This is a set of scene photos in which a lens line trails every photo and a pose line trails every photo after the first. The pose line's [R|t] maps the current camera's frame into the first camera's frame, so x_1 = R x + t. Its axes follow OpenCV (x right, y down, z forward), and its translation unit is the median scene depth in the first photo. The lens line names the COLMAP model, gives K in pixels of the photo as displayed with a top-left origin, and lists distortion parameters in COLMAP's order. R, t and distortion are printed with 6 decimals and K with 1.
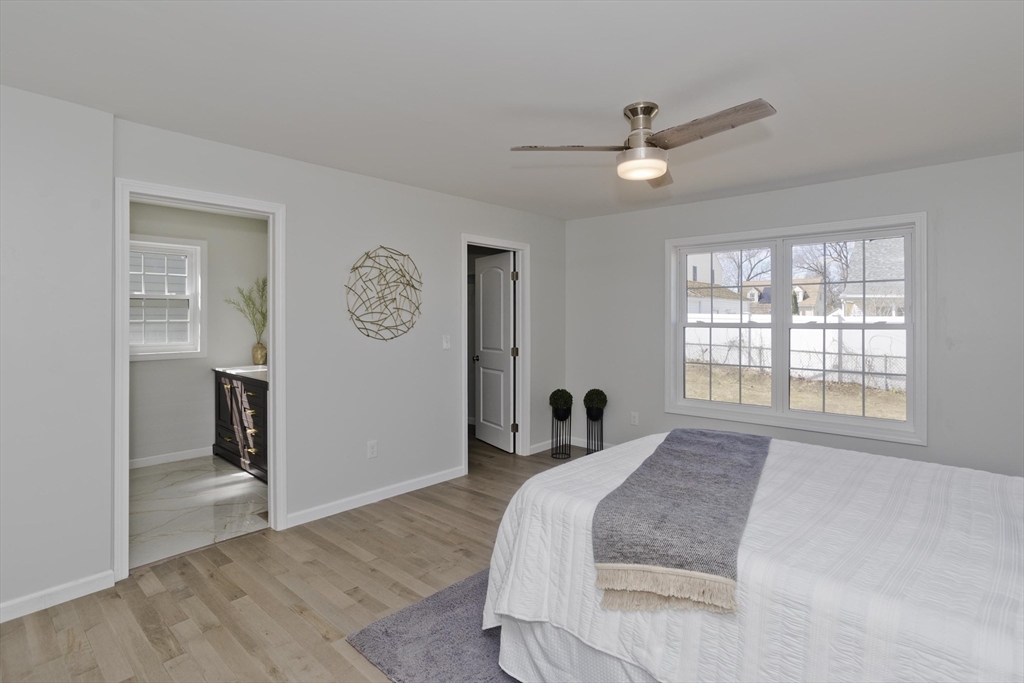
lens RADIAL K [[531.9, 0, 510.2], [0, 531.9, 308.2], [0, 0, 1]] dist [-0.000070, 0.000004]
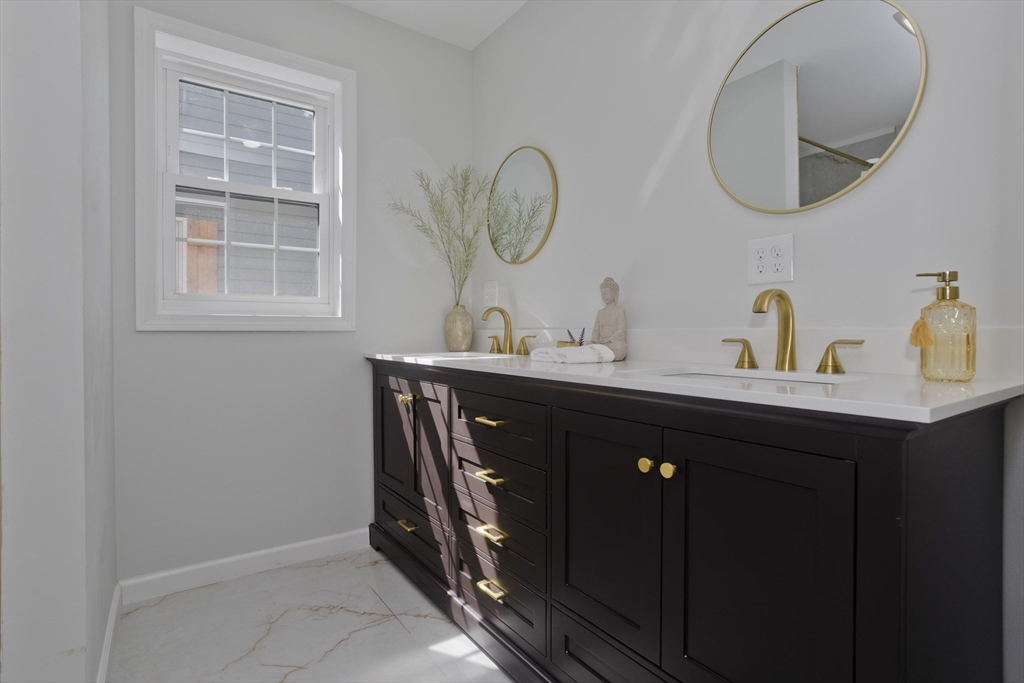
lens RADIAL K [[504.5, 0, 510.8], [0, 504.5, 327.7], [0, 0, 1]] dist [-0.036344, 0.019790]
pose [[0.982758, -0.004006, -0.184855, -0.366676], [0.004698, 0.999983, 0.003308, 0.089327], [0.184839, -0.004119, 0.982760, 0.612464]]
